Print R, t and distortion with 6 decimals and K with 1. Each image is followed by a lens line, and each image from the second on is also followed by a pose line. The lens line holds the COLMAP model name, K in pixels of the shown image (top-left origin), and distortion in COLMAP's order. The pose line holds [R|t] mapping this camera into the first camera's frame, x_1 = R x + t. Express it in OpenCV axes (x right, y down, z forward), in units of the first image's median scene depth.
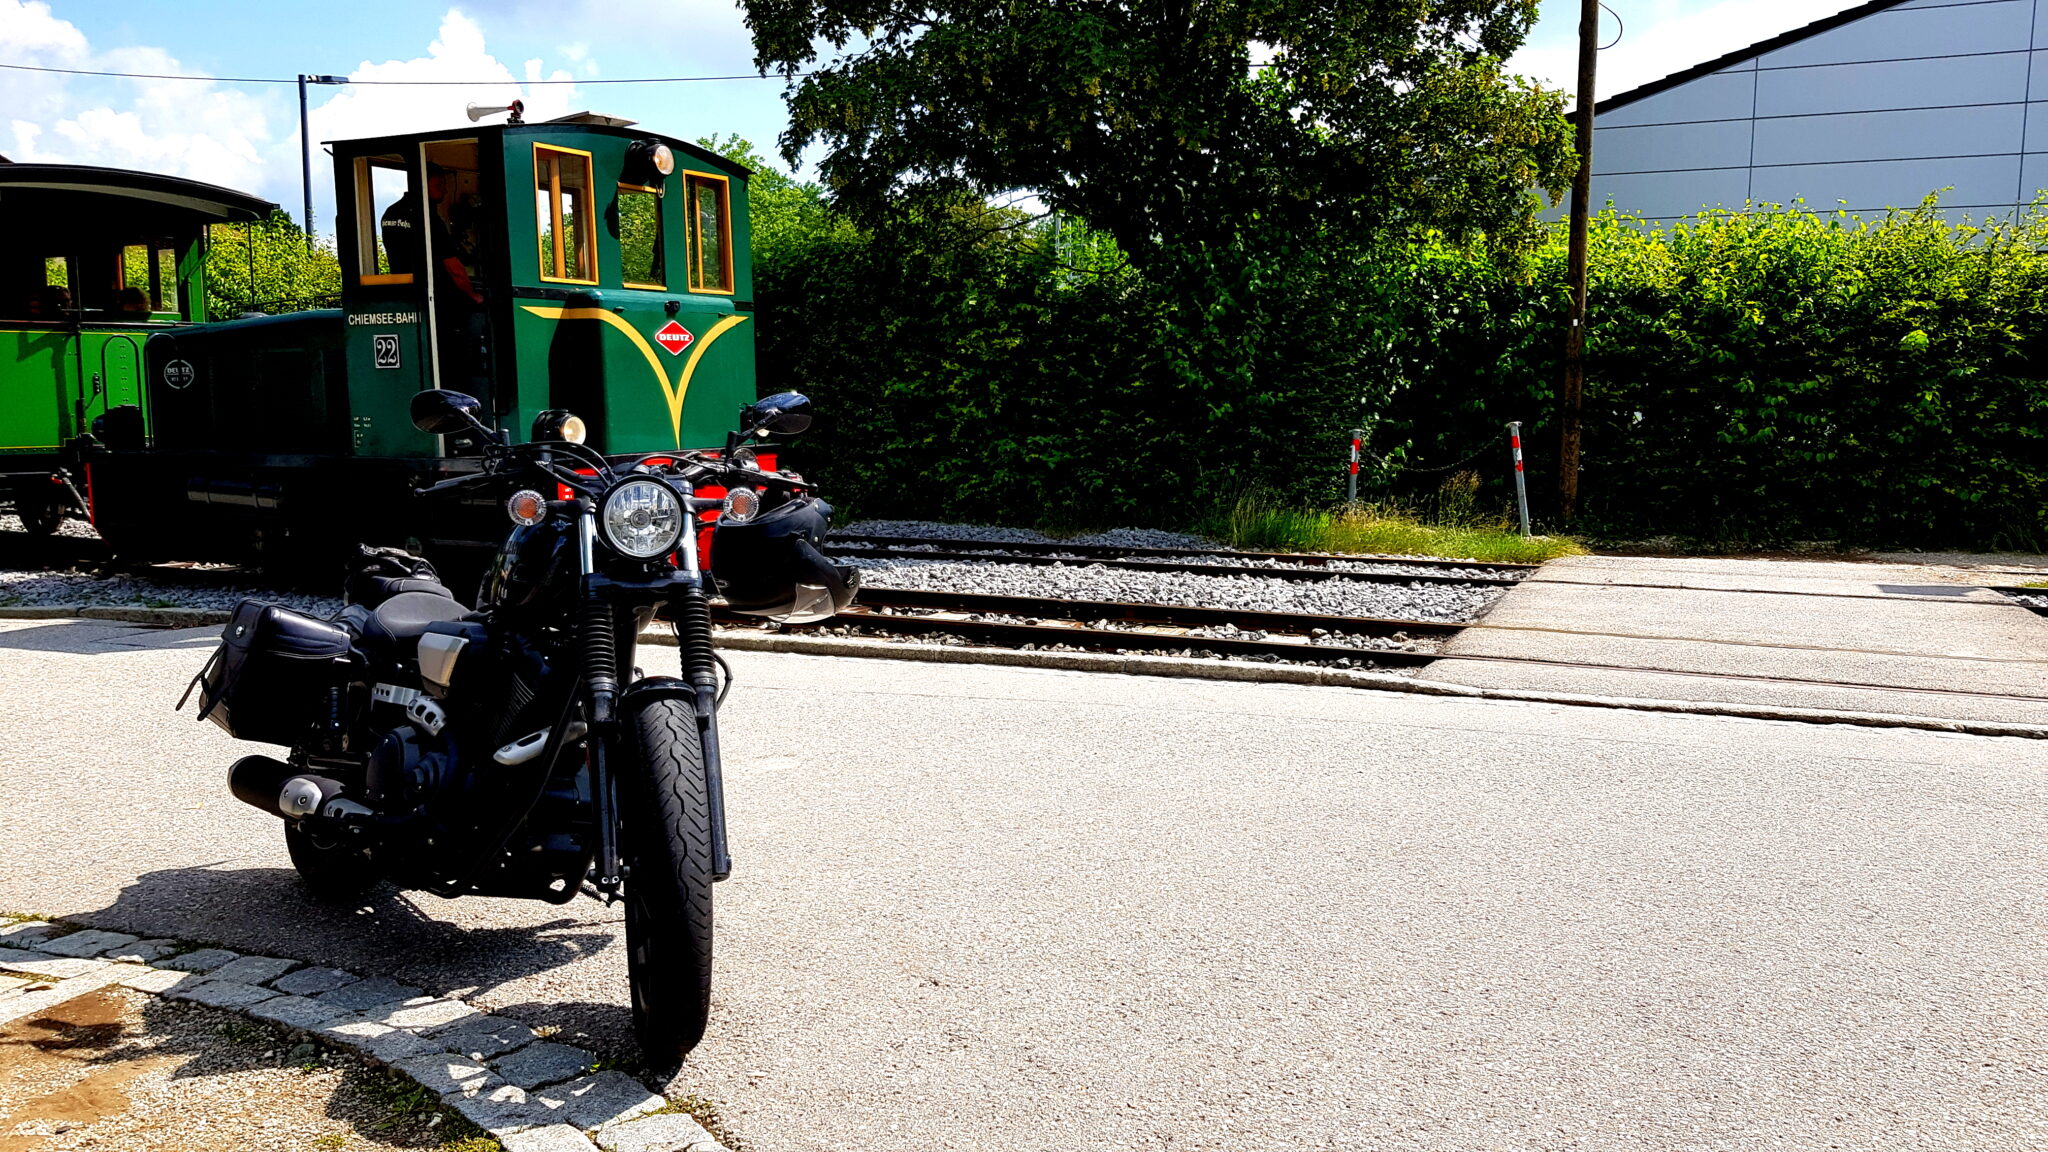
lens RADIAL K [[1556.1, 0, 1007.9], [0, 1556.1, 574.2], [0, 0, 1]] dist [0.101891, -0.143492]
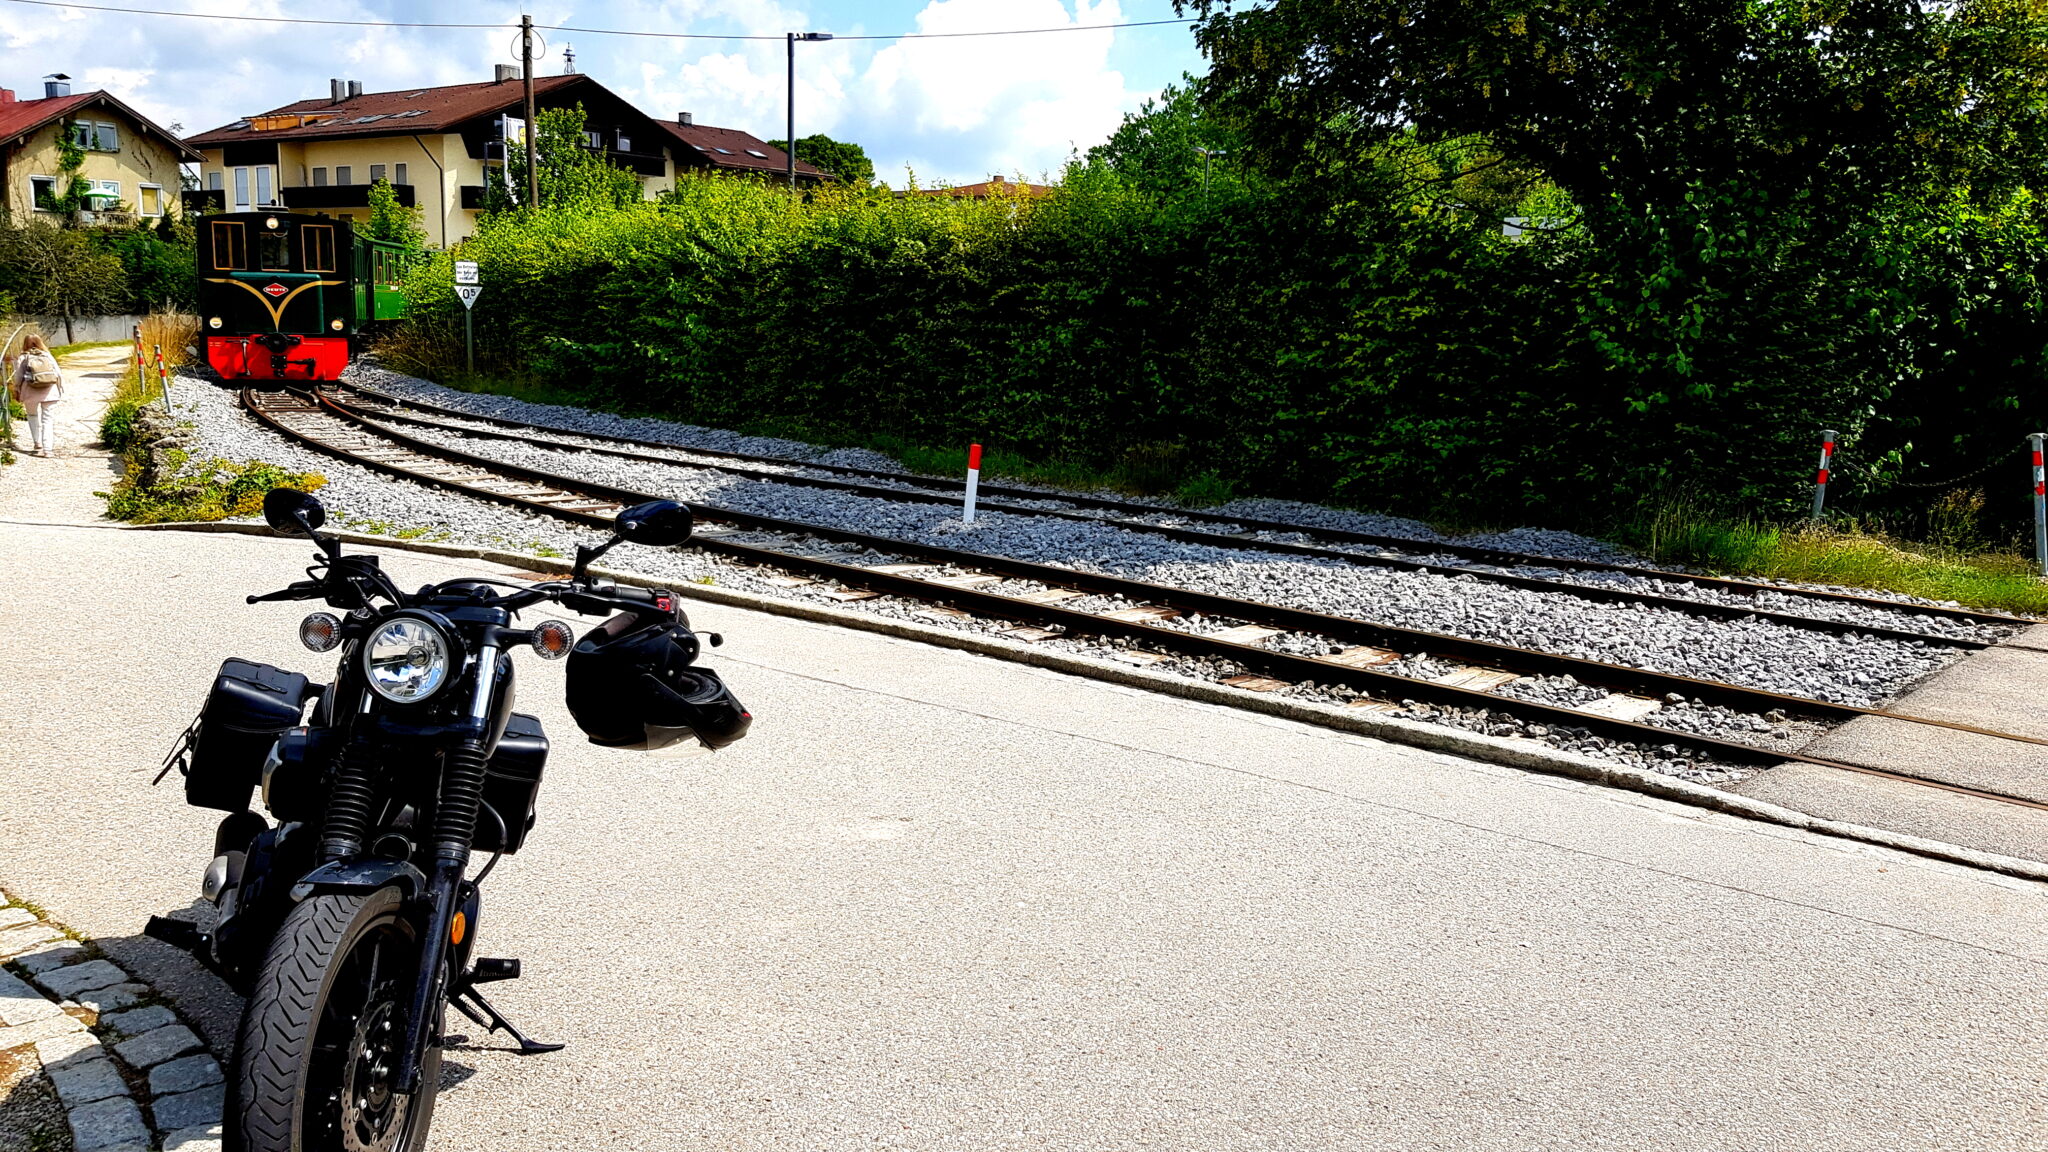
lens RADIAL K [[1555.6, 0, 1024.0], [0, 1555.6, 576.0], [0, 0, 1]] dist [0.075824, -0.130112]
pose [[0.943504, 0.079246, -0.321745, 0.327813], [-0.062806, 0.996149, 0.061176, -0.137666], [0.325354, -0.037513, 0.944848, 0.234640]]
